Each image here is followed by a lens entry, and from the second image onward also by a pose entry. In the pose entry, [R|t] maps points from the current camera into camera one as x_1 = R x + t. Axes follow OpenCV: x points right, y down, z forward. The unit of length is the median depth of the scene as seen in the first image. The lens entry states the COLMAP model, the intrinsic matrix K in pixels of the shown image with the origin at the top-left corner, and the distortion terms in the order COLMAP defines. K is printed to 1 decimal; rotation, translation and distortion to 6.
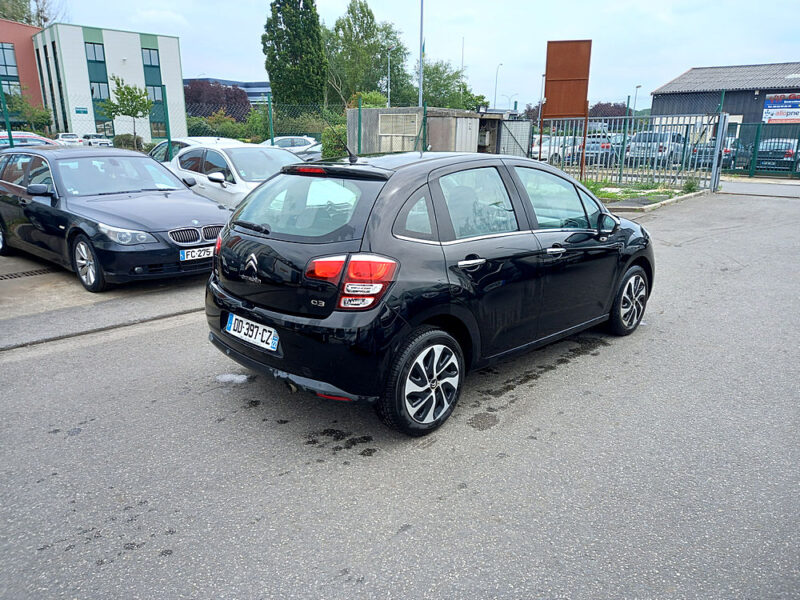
lens RADIAL K [[582.5, 0, 405.9], [0, 582.5, 301.4], [0, 0, 1]] dist [0.074849, -0.065279]
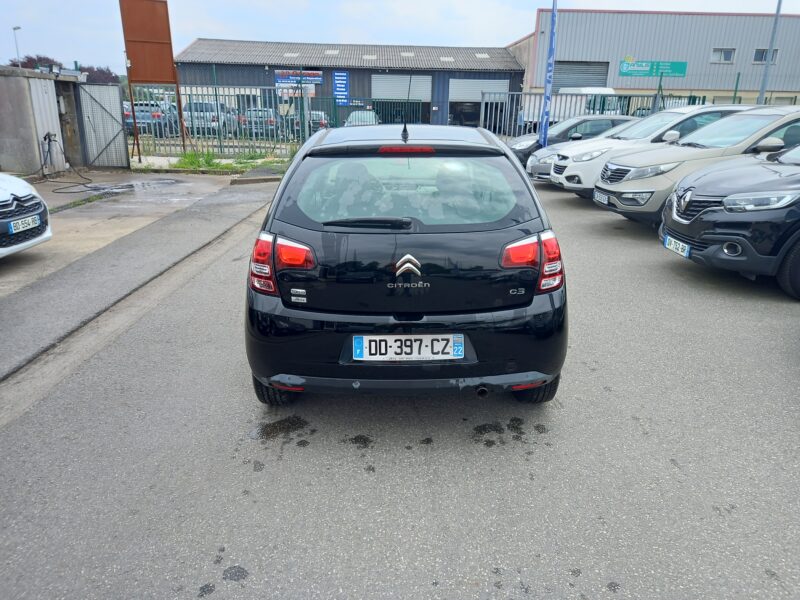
lens RADIAL K [[582.5, 0, 405.9], [0, 582.5, 303.8], [0, 0, 1]] dist [0.074849, -0.065279]
pose [[0.697118, -0.221103, 0.682012, -0.723374], [0.185648, 0.974484, 0.126160, -0.101756], [-0.692504, 0.038666, 0.720377, 0.356325]]
